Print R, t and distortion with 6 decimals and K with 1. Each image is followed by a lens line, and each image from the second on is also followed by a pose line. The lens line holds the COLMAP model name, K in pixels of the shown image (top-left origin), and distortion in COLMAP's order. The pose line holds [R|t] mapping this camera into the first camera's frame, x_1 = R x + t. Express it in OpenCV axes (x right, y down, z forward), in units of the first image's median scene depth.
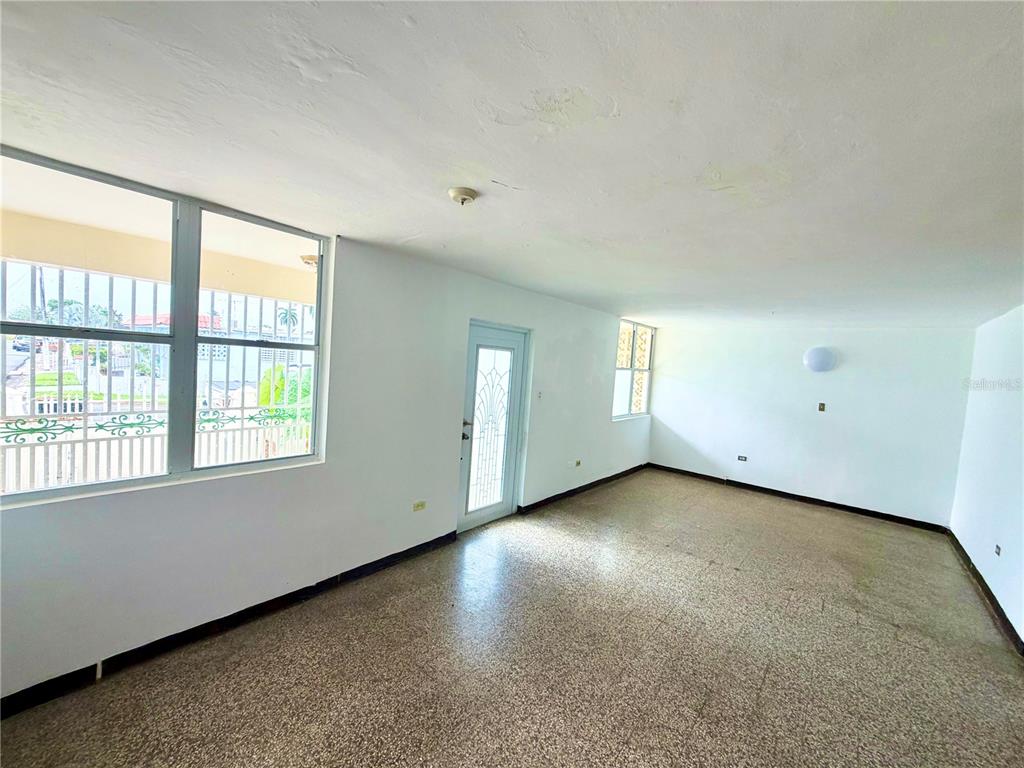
lens RADIAL K [[407.7, 0, 512.0], [0, 407.7, 384.0], [0, 0, 1]] dist [0.000421, 0.000155]
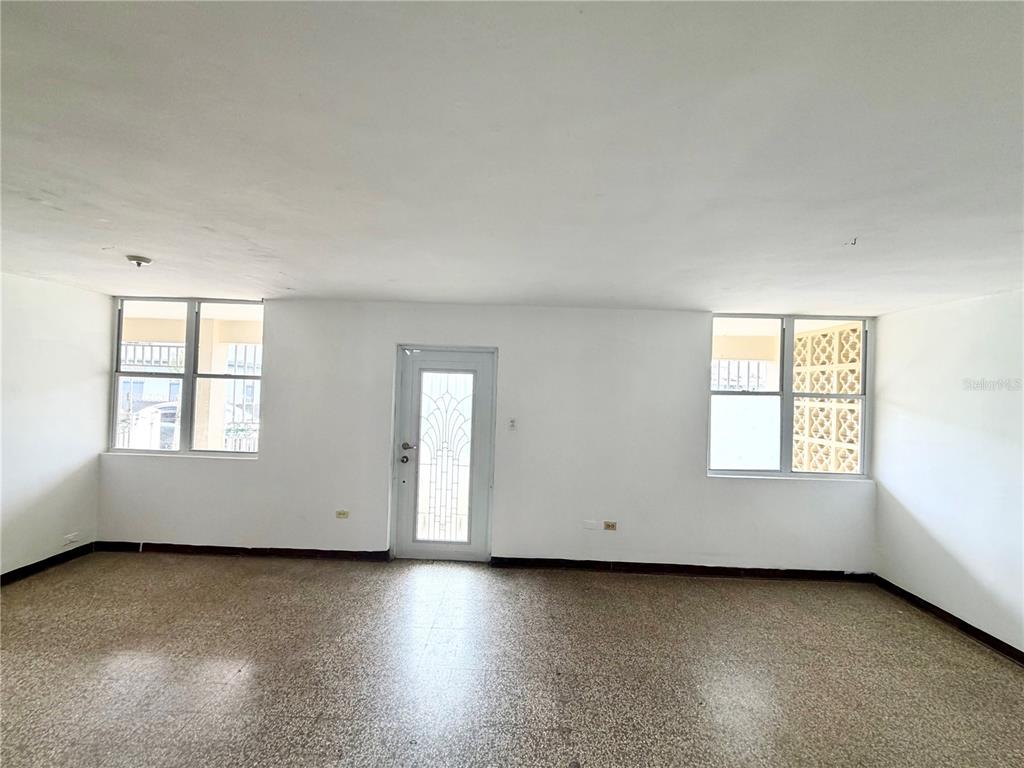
lens RADIAL K [[414.5, 0, 512.0], [0, 414.5, 384.0], [0, 0, 1]] dist [-0.002232, -0.000287]
pose [[0.634668, -0.059681, -0.770477, 0.806927], [-0.031771, 0.994155, -0.103177, 0.037679], [0.772132, 0.089962, 0.629062, 0.509521]]
